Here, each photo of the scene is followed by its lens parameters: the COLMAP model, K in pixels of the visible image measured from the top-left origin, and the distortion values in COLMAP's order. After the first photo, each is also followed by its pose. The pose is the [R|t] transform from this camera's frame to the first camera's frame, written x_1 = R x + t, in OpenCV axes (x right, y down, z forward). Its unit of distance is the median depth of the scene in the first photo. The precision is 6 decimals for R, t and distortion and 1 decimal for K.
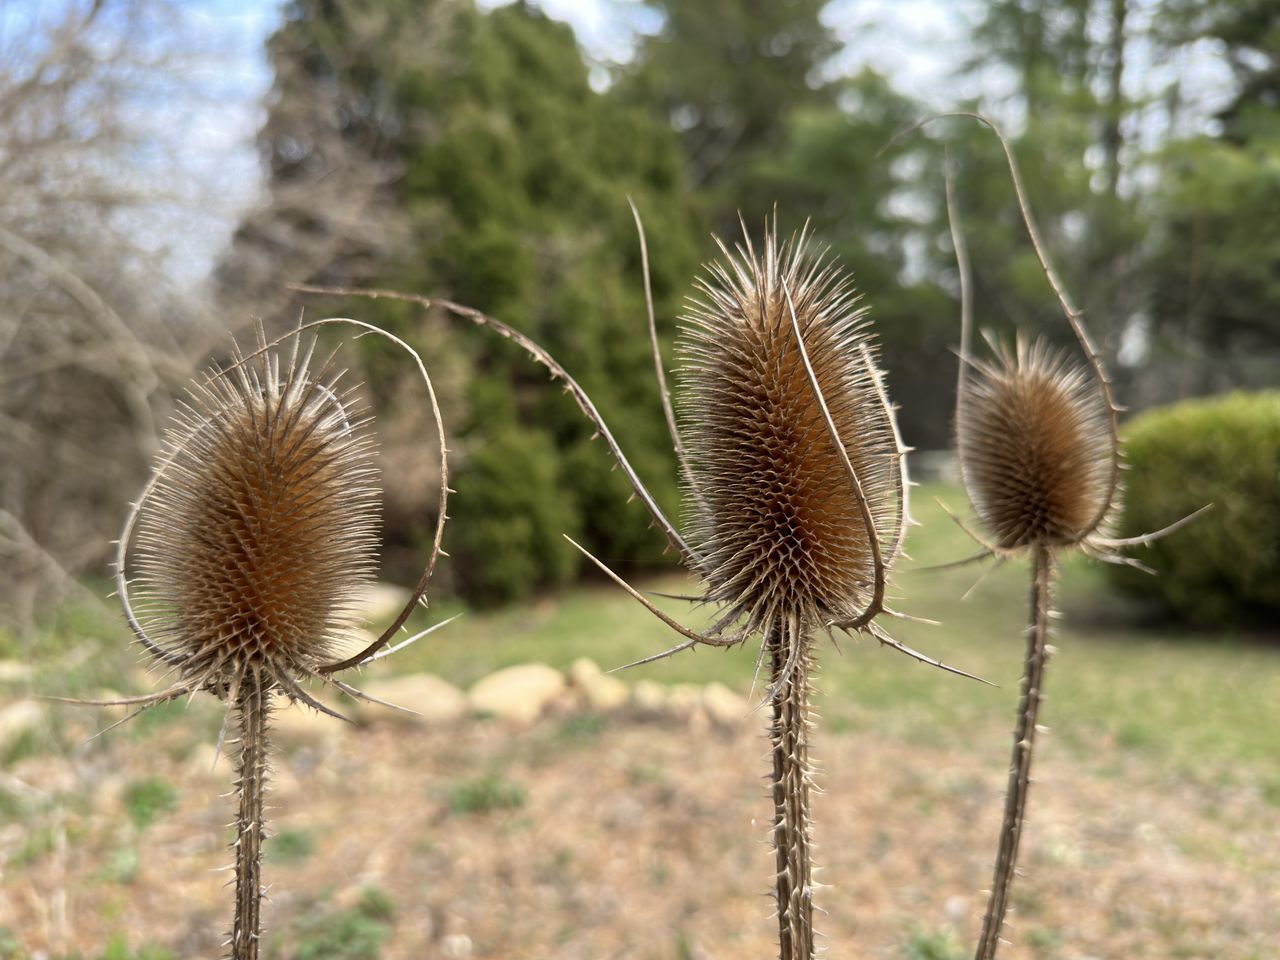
lens RADIAL K [[919.9, 0, 632.4], [0, 919.9, 476.9], [0, 0, 1]] dist [0.026491, -0.043441]
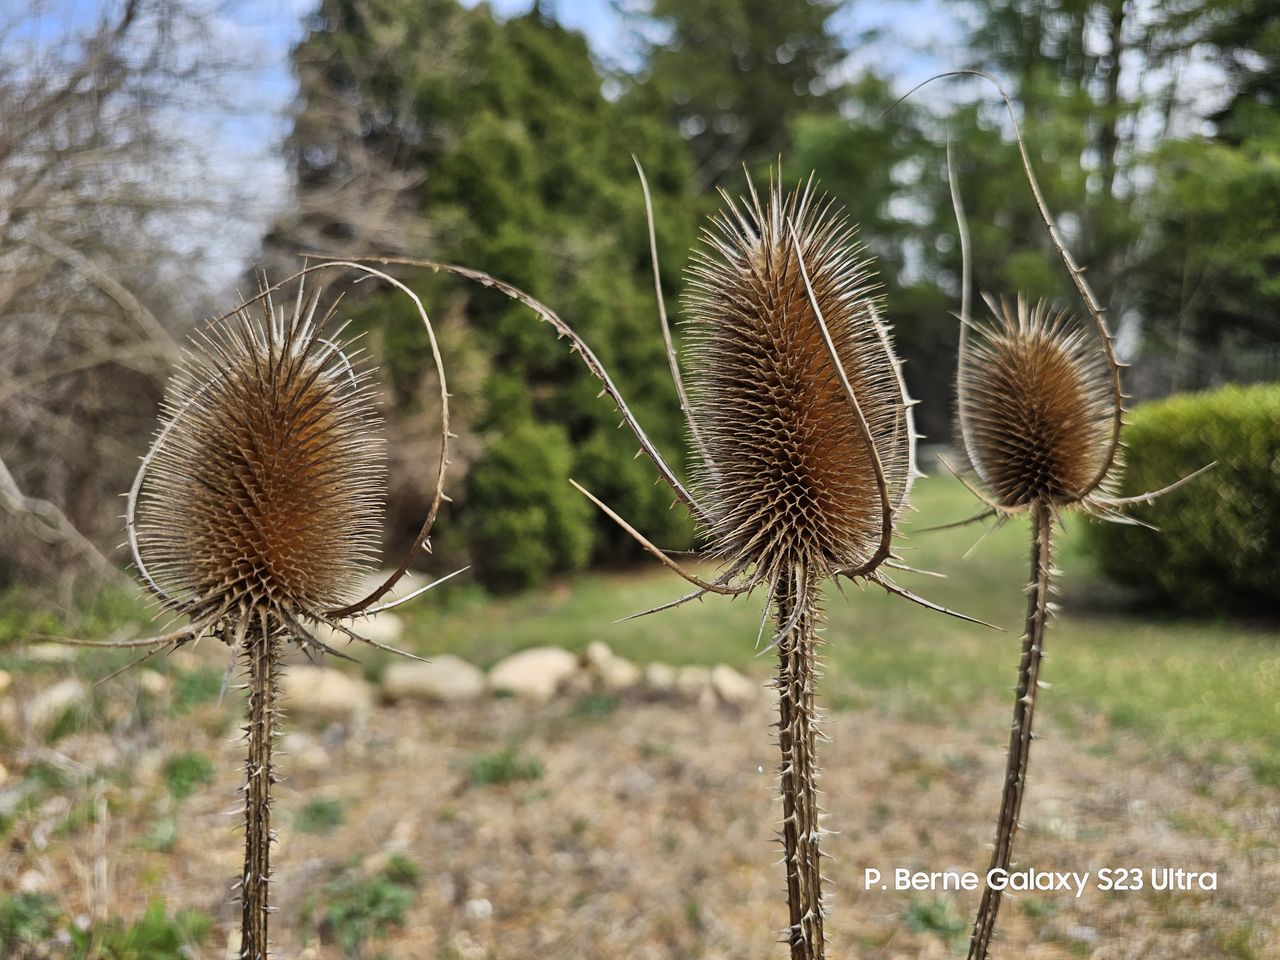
lens RADIAL K [[873.4, 0, 632.7], [0, 873.4, 486.1], [0, 0, 1]] dist [0.020890, -0.002313]
pose [[0.999913, -0.003823, -0.012615, 0.001470], [0.004049, 0.999830, 0.017967, 0.012793], [0.012544, -0.018016, 0.999759, 0.013027]]
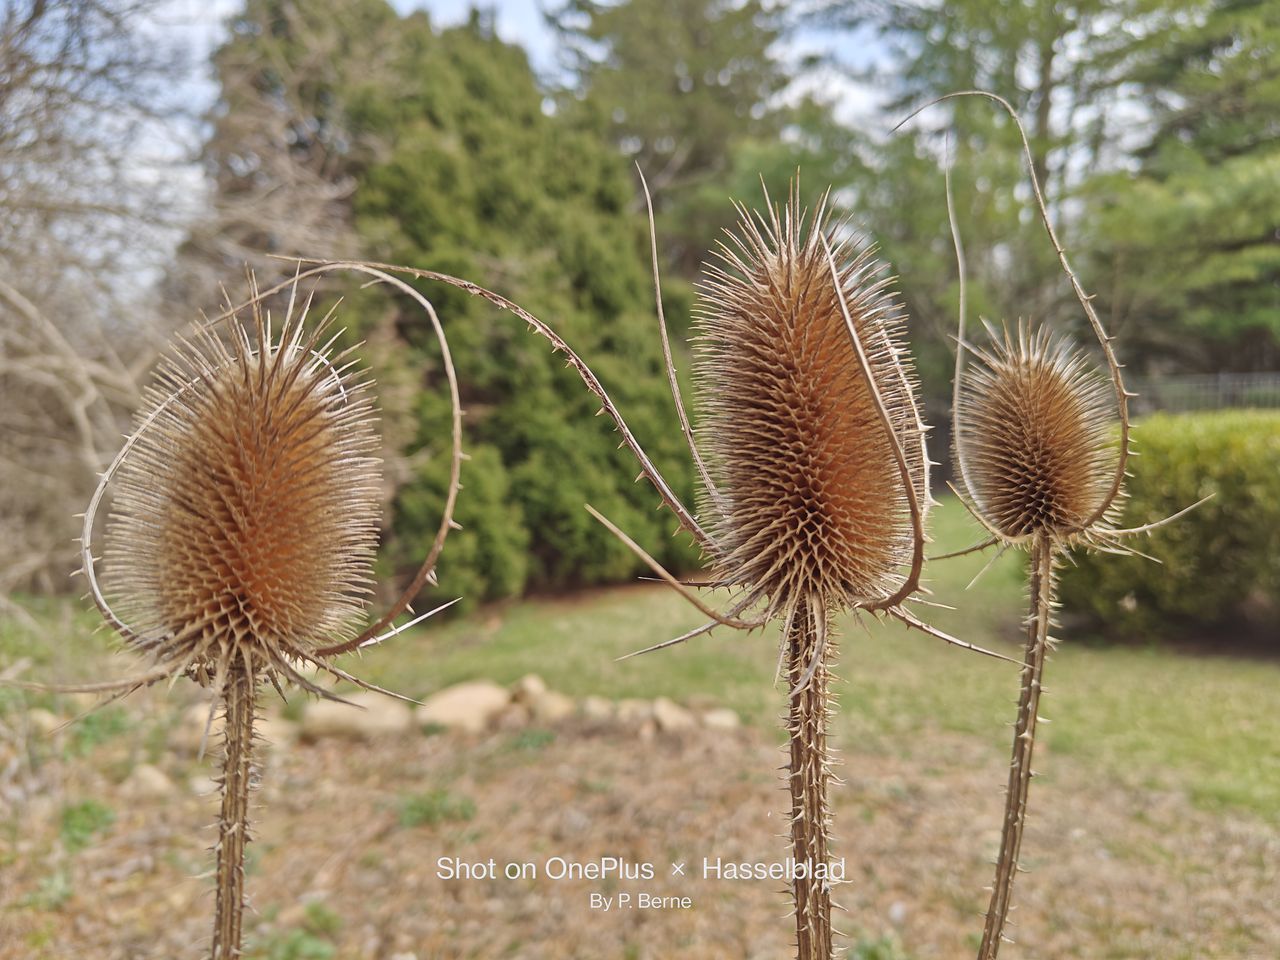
lens RADIAL K [[901.5, 0, 630.4], [0, 901.5, 480.2], [0, 0, 1]] dist [0.007272, 0.006396]
pose [[0.998235, 0.006246, 0.059063, -0.020138], [-0.005277, 0.999849, -0.016546, 0.012511], [-0.059158, 0.016205, 0.998117, 0.021809]]
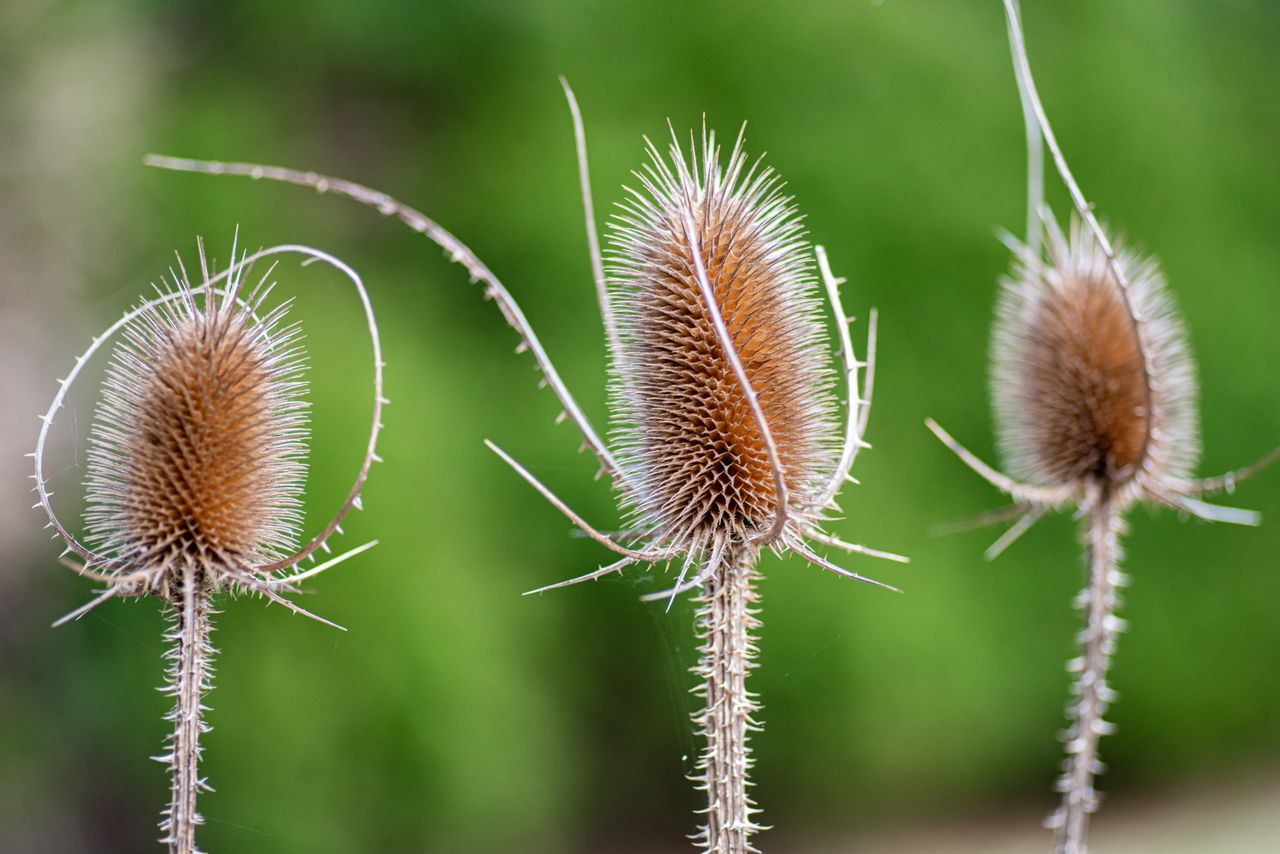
lens RADIAL K [[3573.6, 0, 639.9], [0, 3573.6, 362.3], [0, 0, 1]] dist [0.359601, 0.354679]
pose [[0.999719, 0.002325, -0.023603, 0.048878], [-0.003116, 0.999434, -0.033504, 0.026335], [0.023512, 0.033568, 0.999160, -0.770184]]
